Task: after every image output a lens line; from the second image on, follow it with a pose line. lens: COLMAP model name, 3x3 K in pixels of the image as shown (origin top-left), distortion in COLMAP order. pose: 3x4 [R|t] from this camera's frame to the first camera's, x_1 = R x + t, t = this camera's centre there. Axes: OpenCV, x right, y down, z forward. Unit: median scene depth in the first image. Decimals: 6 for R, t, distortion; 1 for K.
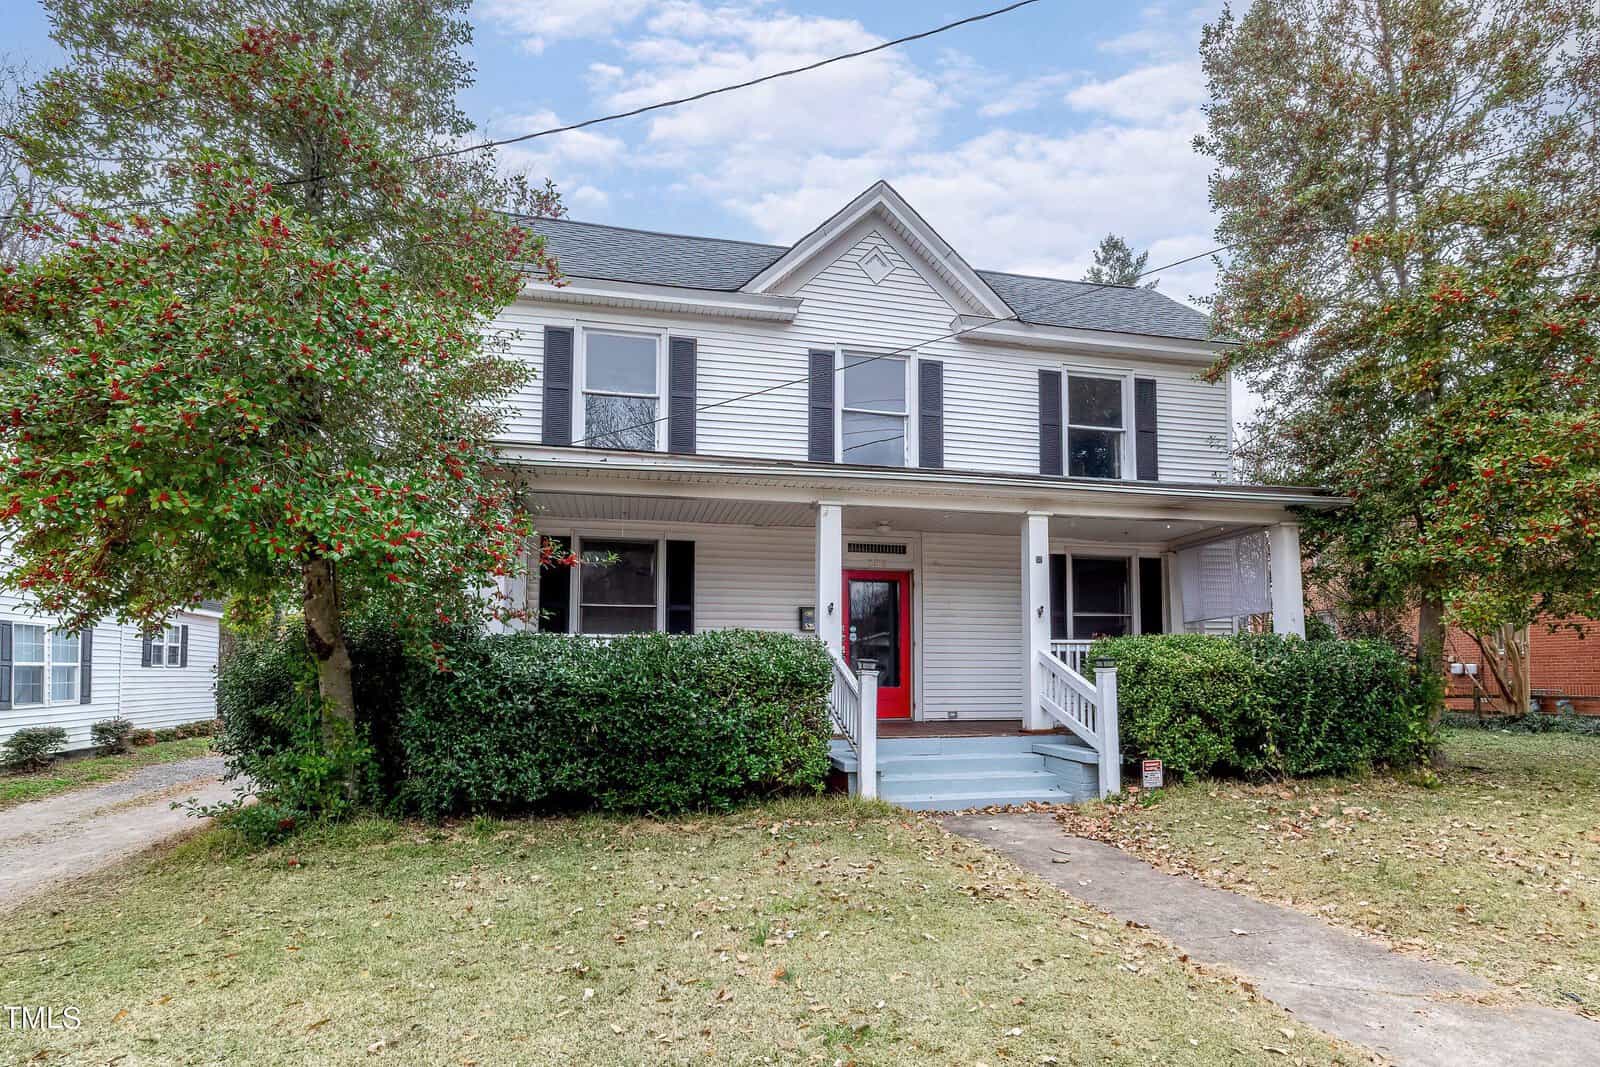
lens RADIAL K [[790.3, 0, 734.1], [0, 790.3, 554.3], [0, 0, 1]] dist [-0.002301, -0.000619]
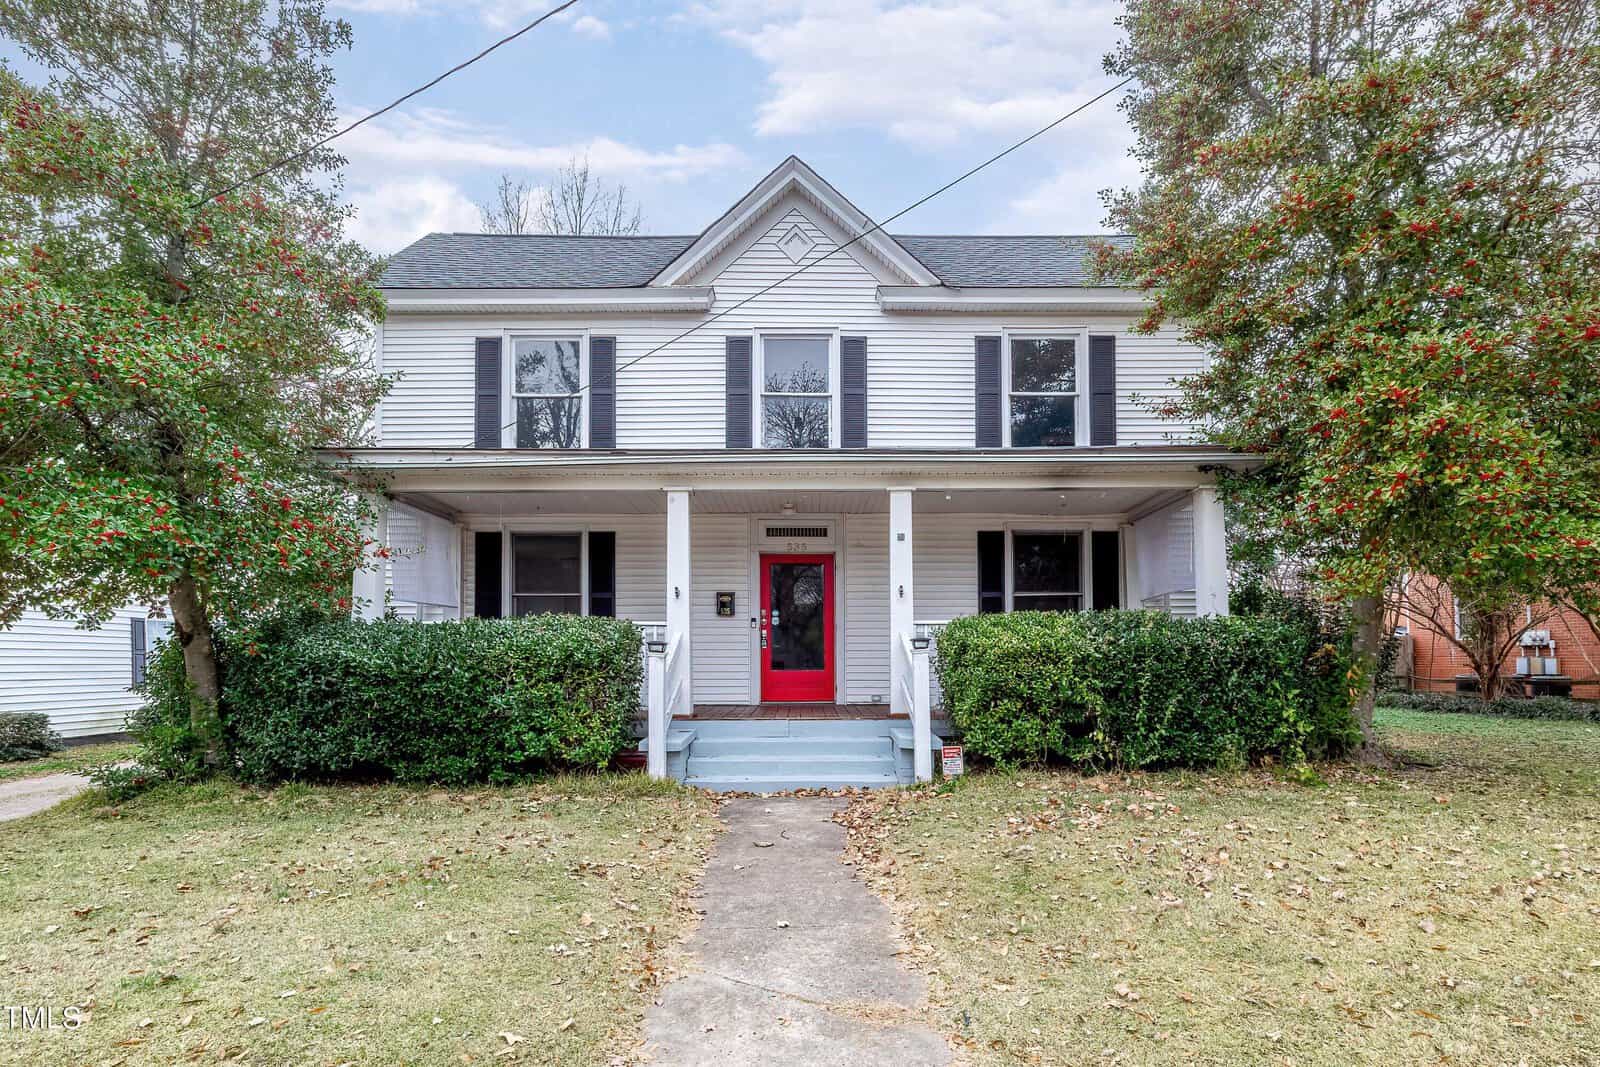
lens RADIAL K [[758.4, 0, 740.1], [0, 758.4, 574.5], [0, 0, 1]] dist [0.000072, -0.000163]
pose [[0.977650, -0.026235, -0.208598, 0.313243], [0.033974, 0.998858, 0.033603, 0.011585], [0.207478, -0.039939, 0.977424, 0.047427]]
